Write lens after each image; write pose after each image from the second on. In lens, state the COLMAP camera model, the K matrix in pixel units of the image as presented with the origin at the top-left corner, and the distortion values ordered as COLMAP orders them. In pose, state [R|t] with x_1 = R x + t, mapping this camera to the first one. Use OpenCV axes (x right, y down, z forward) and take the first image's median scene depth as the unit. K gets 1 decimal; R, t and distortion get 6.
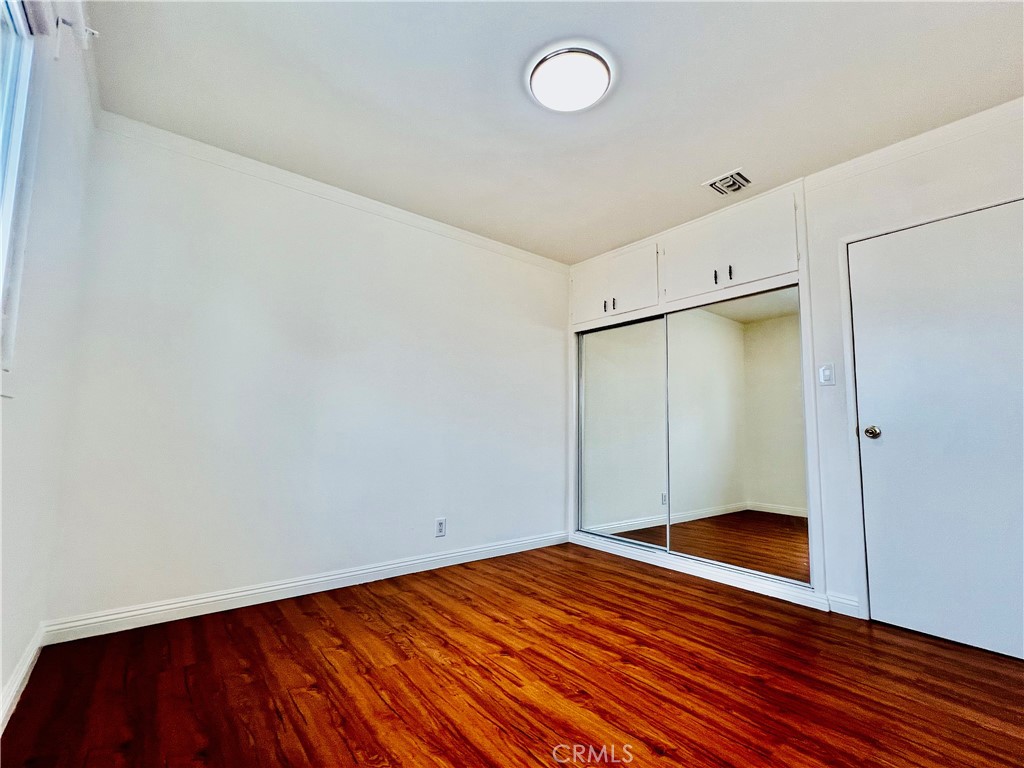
lens RADIAL K [[459.4, 0, 515.0], [0, 459.4, 385.1], [0, 0, 1]] dist [0.003827, -0.000505]
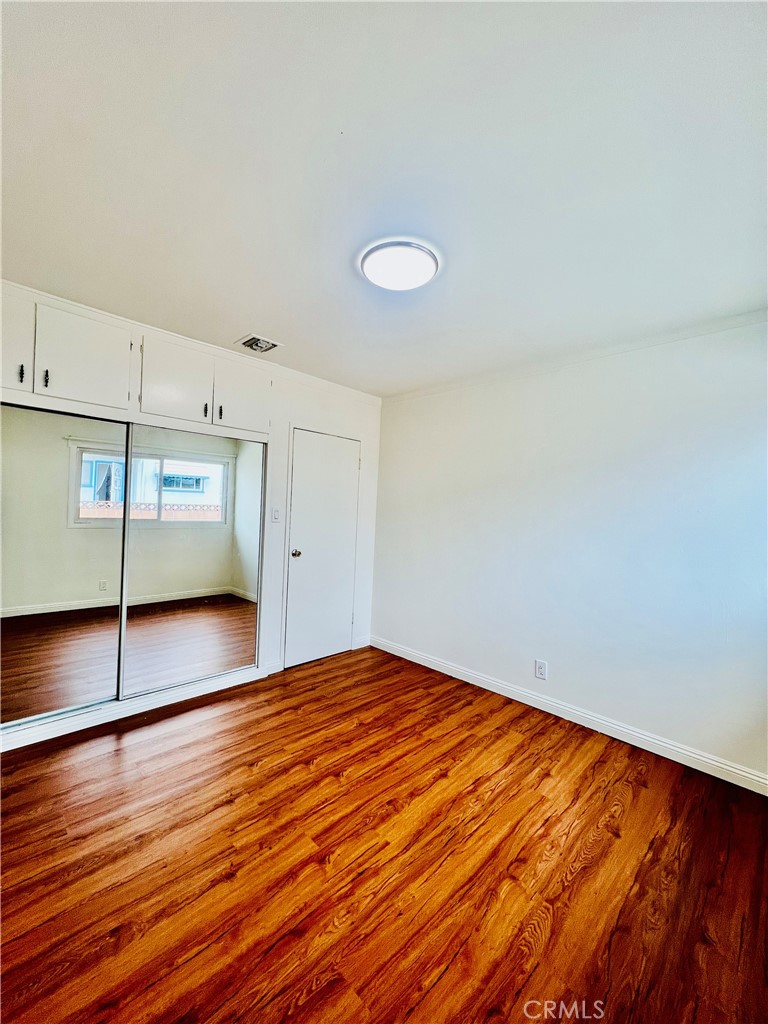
lens RADIAL K [[408.1, 0, 383.2], [0, 408.1, 511.7], [0, 0, 1]] dist [-0.000850, 0.000336]
pose [[-0.107097, -0.018900, 0.994069, -0.771218], [-0.141558, 0.989924, 0.003570, -0.104738], [-0.984120, -0.140336, -0.108693, 1.011121]]
